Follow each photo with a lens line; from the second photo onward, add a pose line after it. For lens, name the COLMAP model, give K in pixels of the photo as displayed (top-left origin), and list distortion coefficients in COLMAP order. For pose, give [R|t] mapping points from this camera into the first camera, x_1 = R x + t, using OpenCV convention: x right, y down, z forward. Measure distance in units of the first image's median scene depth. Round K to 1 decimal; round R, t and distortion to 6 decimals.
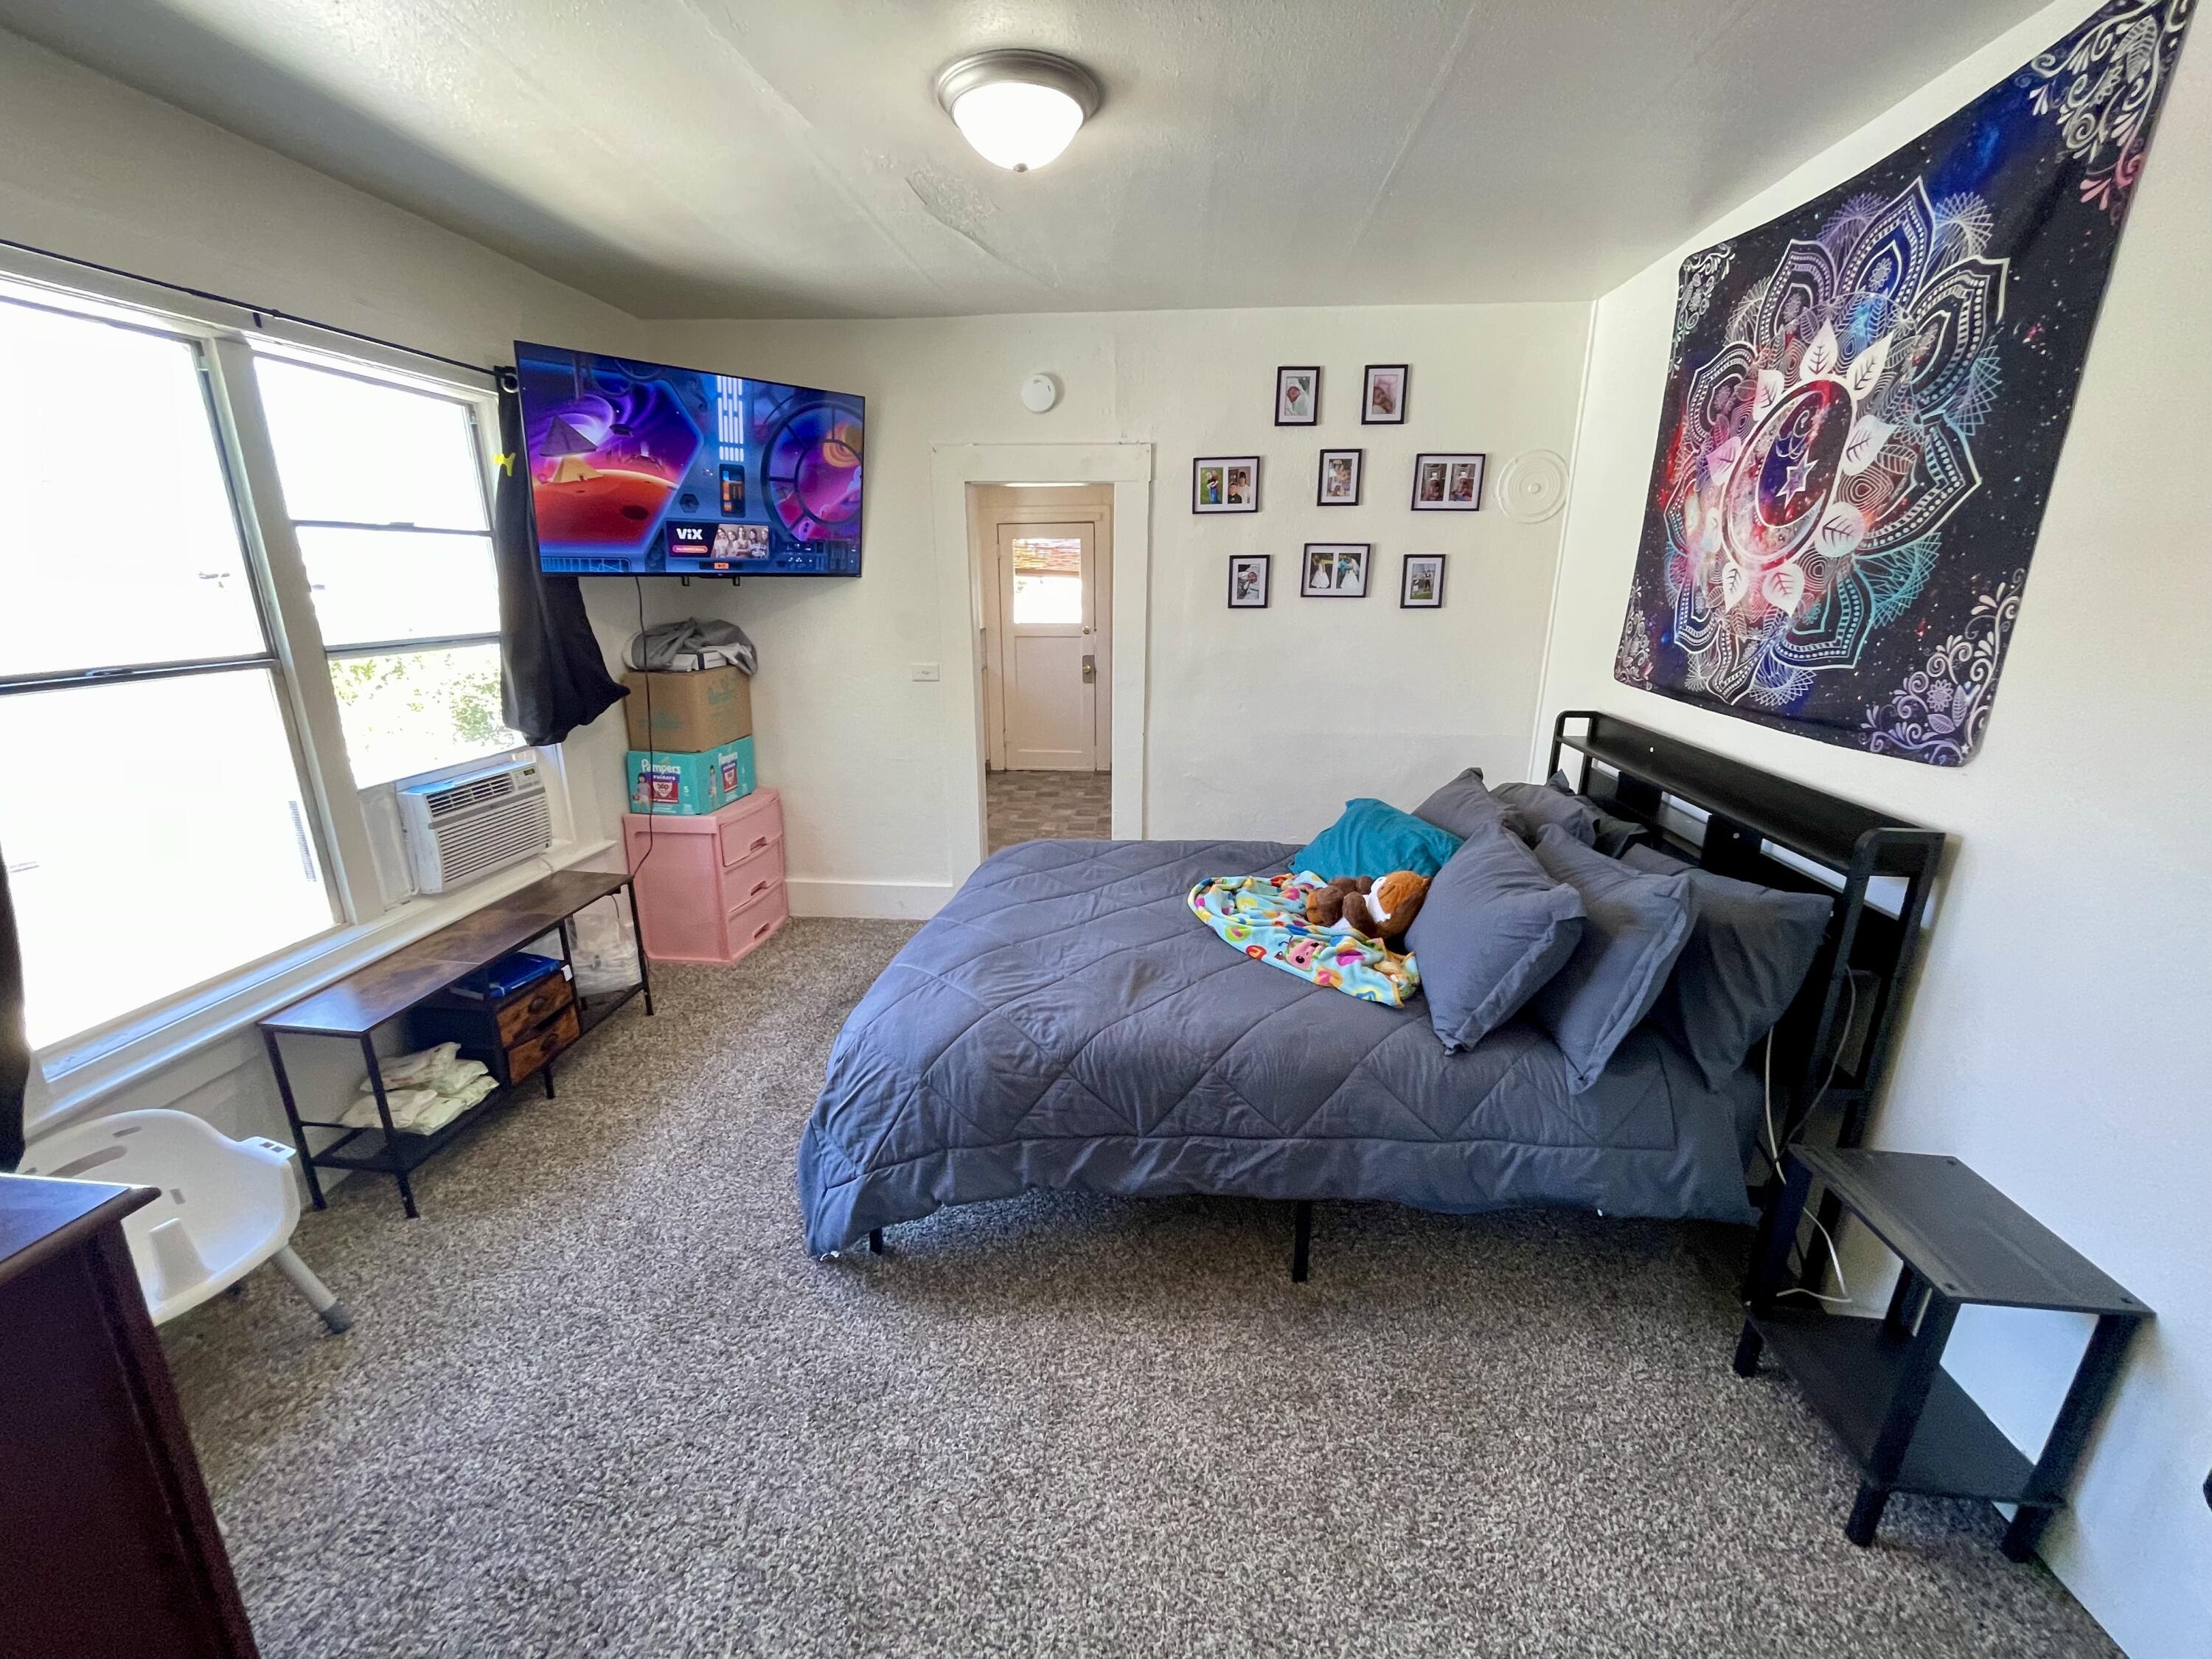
lens RADIAL K [[894.0, 0, 1102.5], [0, 894.0, 827.3], [0, 0, 1]] dist [0.000644, 0.000331]
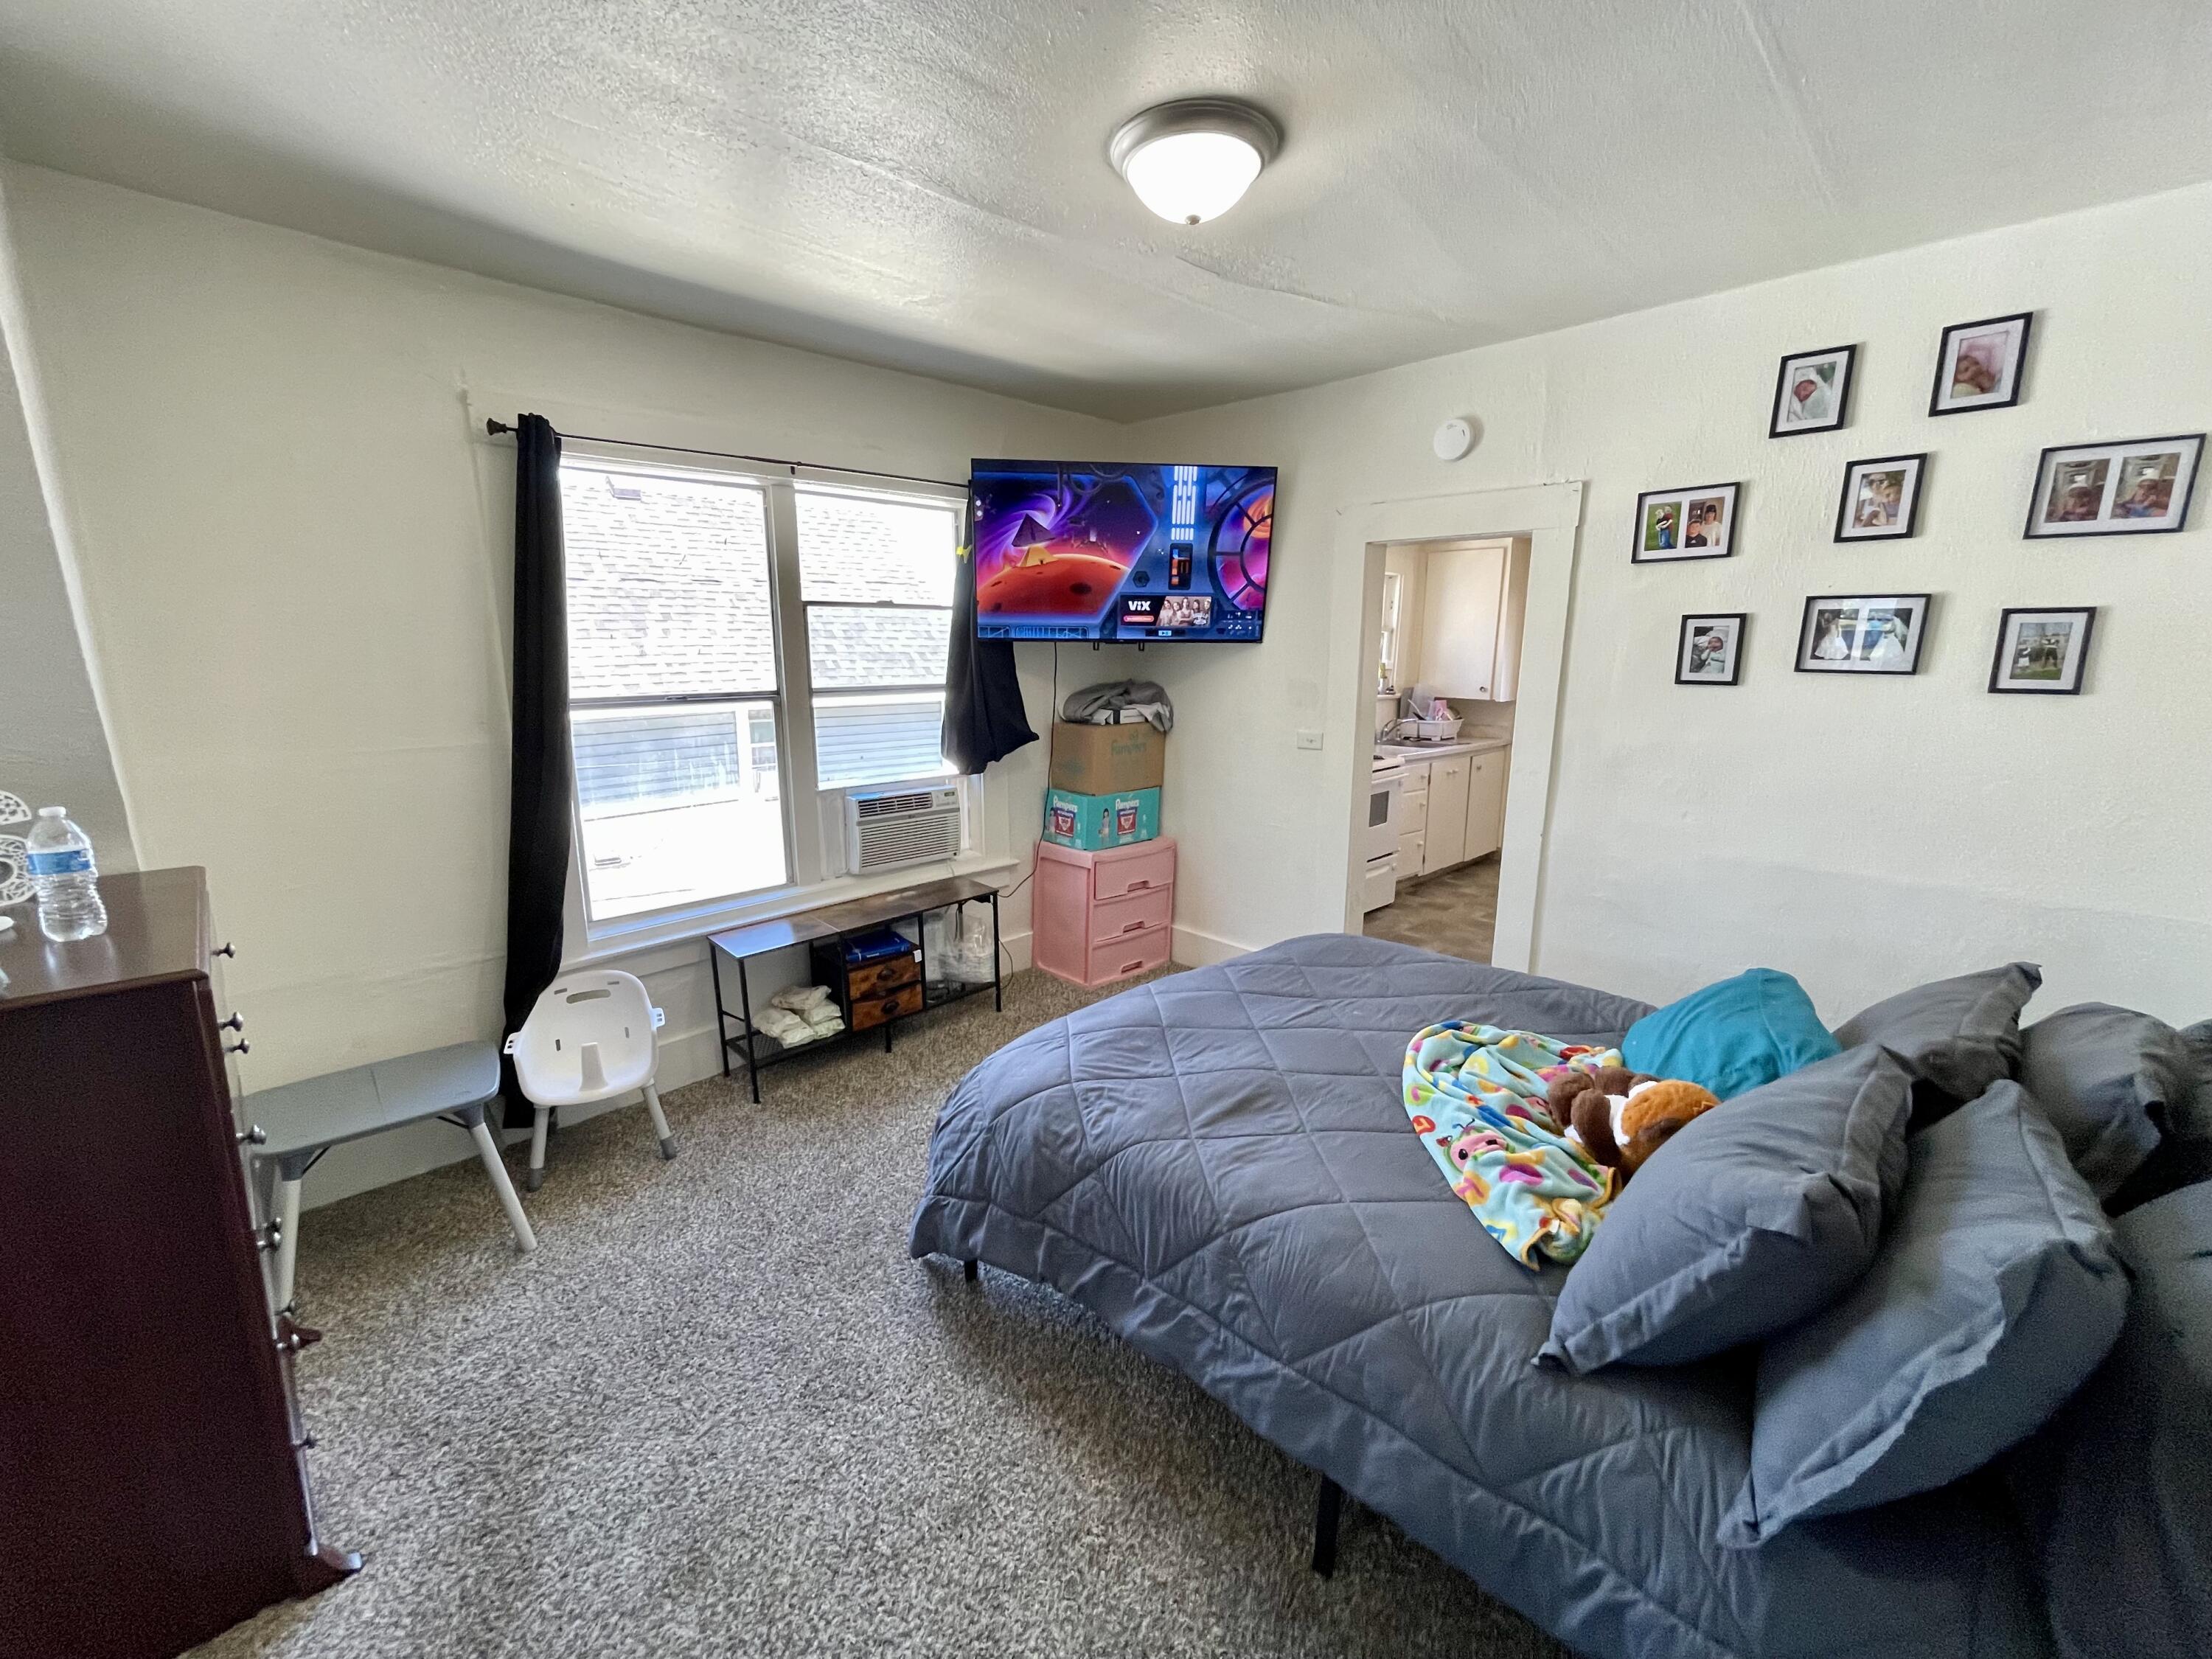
lens RADIAL K [[894.0, 0, 1108.5], [0, 894.0, 830.9], [0, 0, 1]] dist [0.000644, 0.000331]
pose [[0.764164, 0.134605, -0.630820, 0.373159], [-0.178520, 0.983916, -0.006307, -0.048706], [0.619825, 0.117433, 0.775903, 0.192995]]
